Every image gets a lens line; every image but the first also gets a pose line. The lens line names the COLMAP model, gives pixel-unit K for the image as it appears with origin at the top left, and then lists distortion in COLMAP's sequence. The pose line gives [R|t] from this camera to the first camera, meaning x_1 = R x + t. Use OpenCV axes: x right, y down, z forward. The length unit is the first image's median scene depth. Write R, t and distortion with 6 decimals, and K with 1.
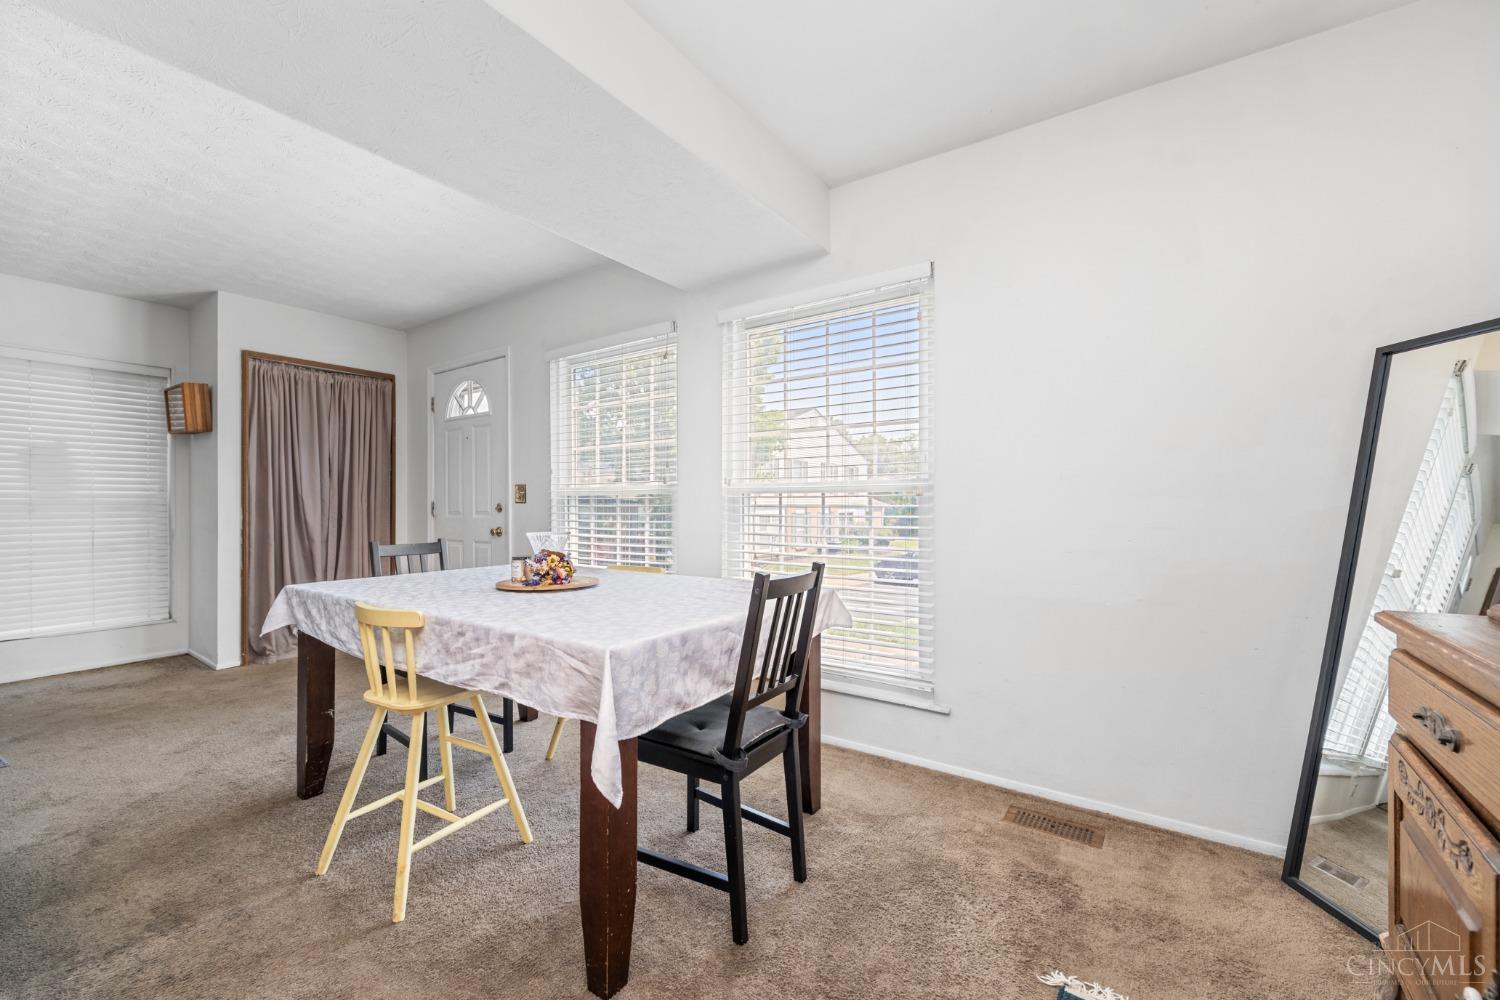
lens RADIAL K [[607.8, 0, 736.1], [0, 607.8, 507.1], [0, 0, 1]] dist [-0.007918, -0.000360]
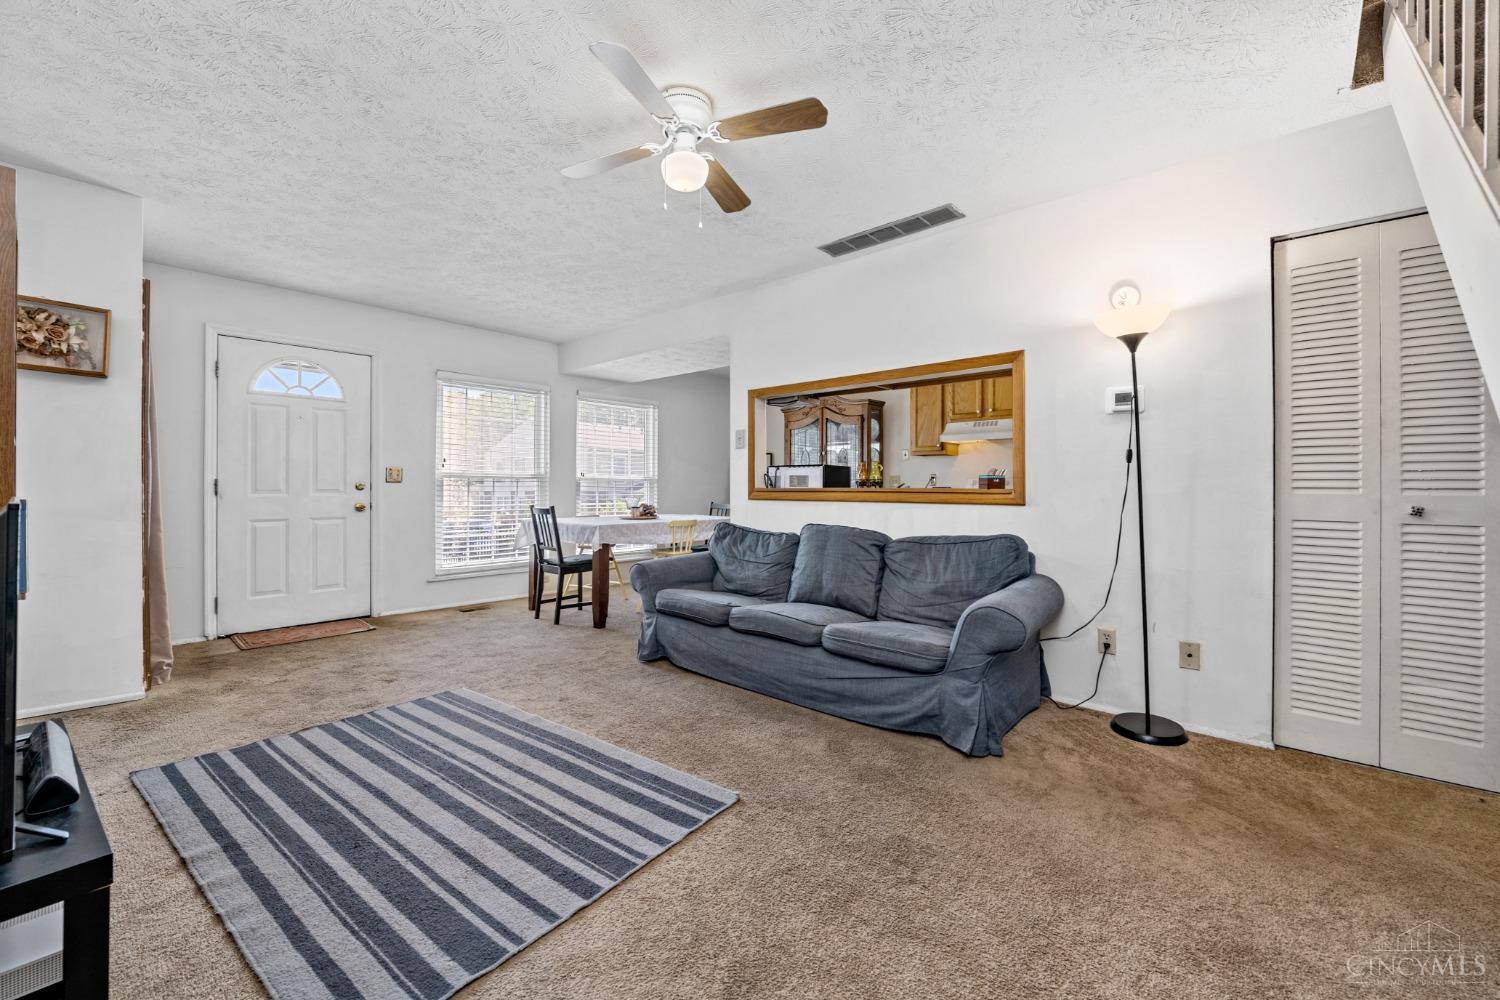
lens RADIAL K [[609.8, 0, 742.4], [0, 609.8, 493.0], [0, 0, 1]] dist [-0.000739, -0.000083]
pose [[0.109524, -0.005260, 0.993970, -2.047468], [0.001644, 0.999986, 0.005111, 0.012770], [-0.993983, 0.001075, 0.109531, 0.225406]]
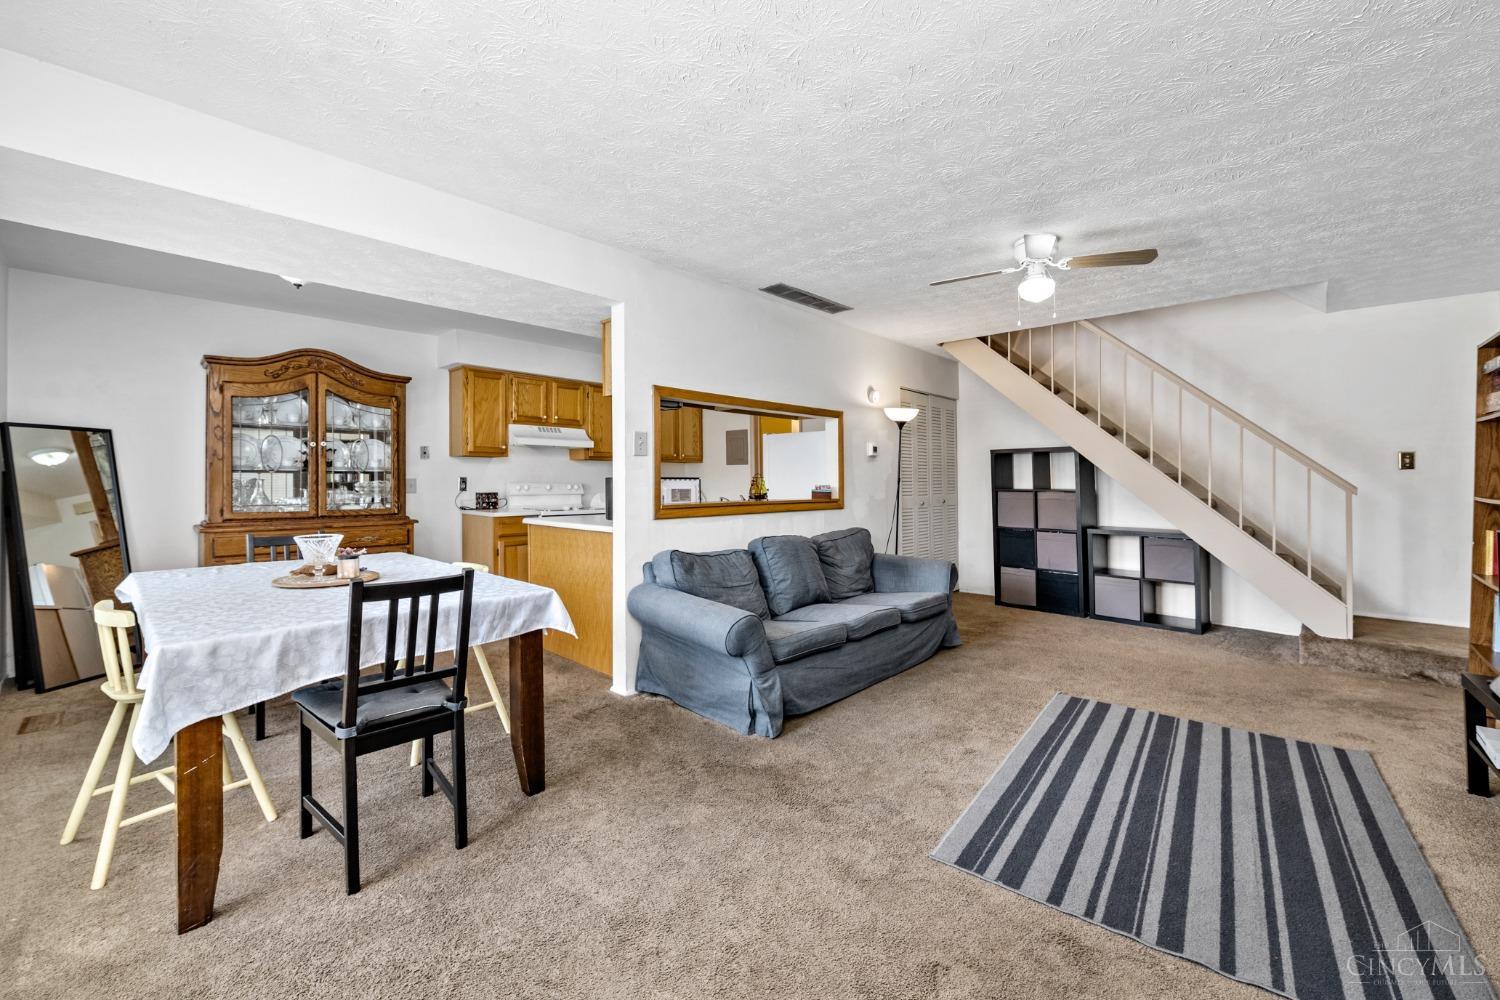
lens RADIAL K [[605.4, 0, 745.0], [0, 605.4, 470.2], [0, 0, 1]] dist [-0.001189, -0.000241]
pose [[-0.991716, -0.000212, 0.128450, -0.910588], [-0.001180, 0.999971, -0.007464, -0.052355], [-0.128445, -0.007554, -0.991688, 1.524332]]
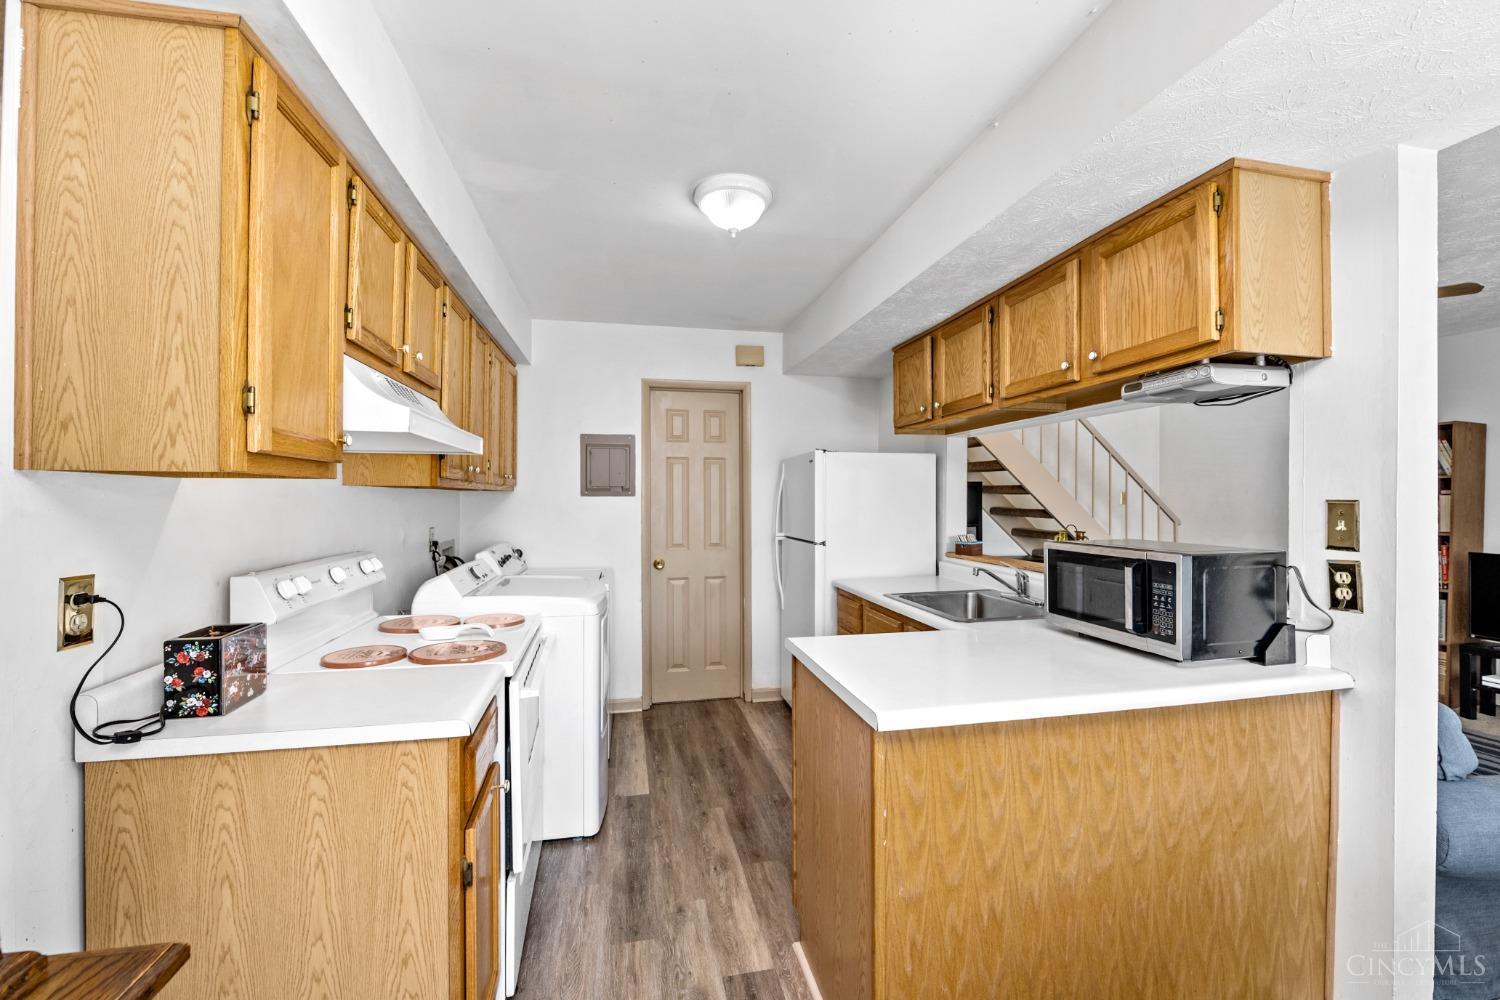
lens RADIAL K [[592.1, 0, 749.9], [0, 592.1, 496.1], [0, 0, 1]] dist [-0.007851, -0.000303]
pose [[-0.674356, -0.003307, -0.738399, 0.180319], [-0.003755, 0.999992, -0.001050, -0.095891], [0.738397, 0.002064, -0.674363, 0.332707]]
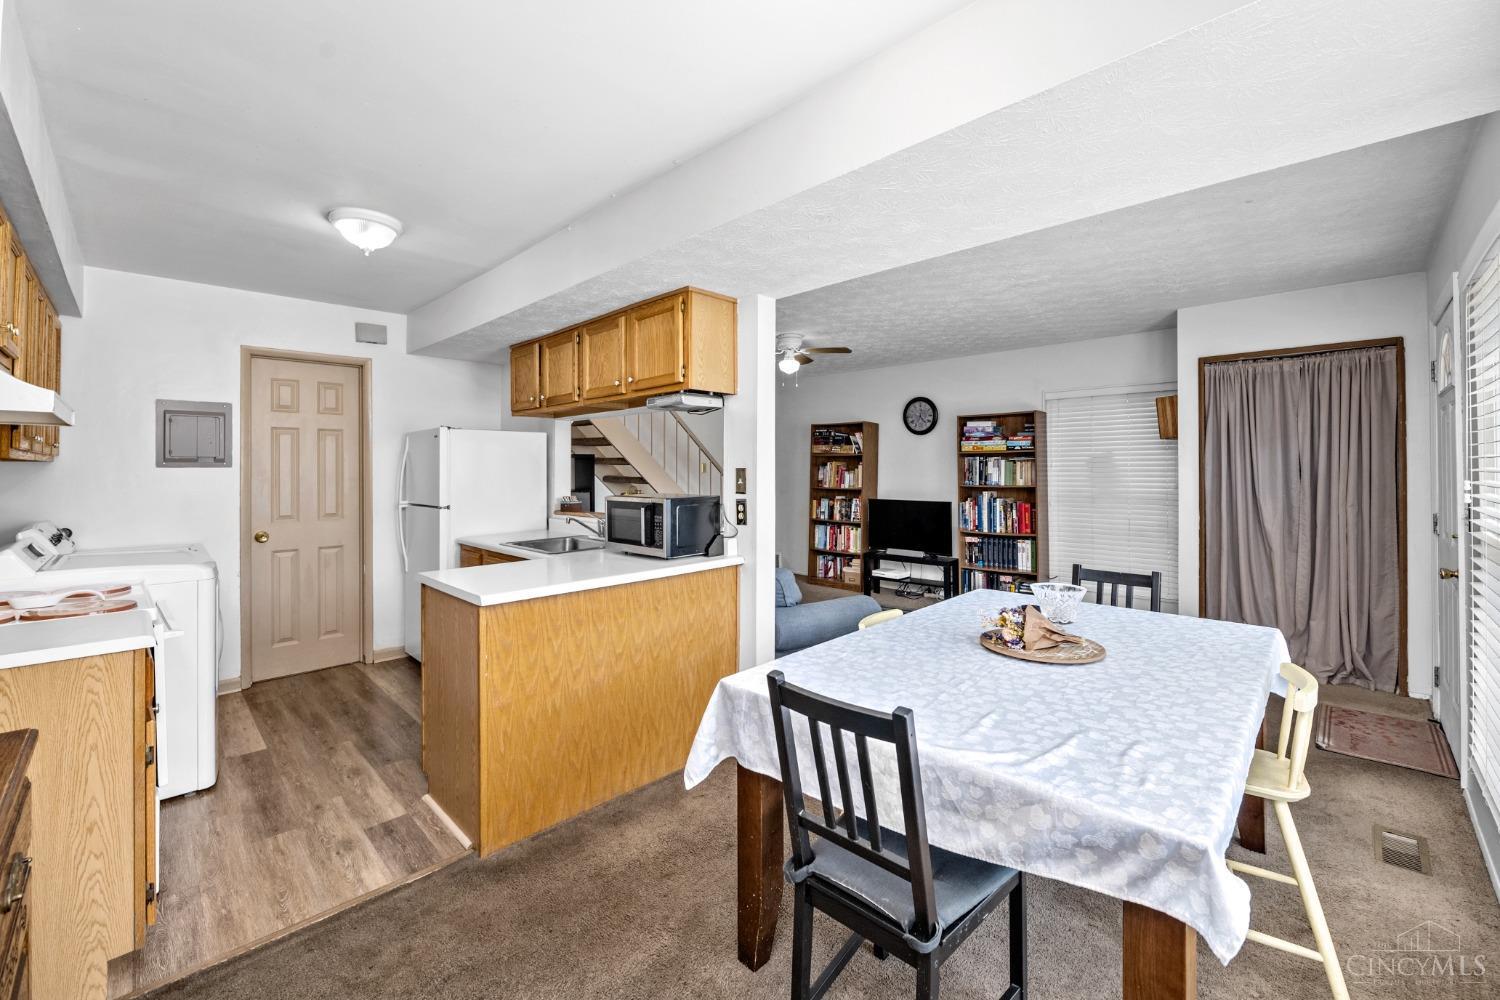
lens RADIAL K [[605.6, 0, 744.9], [0, 605.6, 461.8], [0, 0, 1]] dist [-0.008369, -0.000518]
pose [[-0.161743, -0.009646, -0.986786, 0.462529], [-0.000244, 0.999953, -0.009734, -0.095670], [0.986833, -0.001333, -0.161738, 0.537901]]
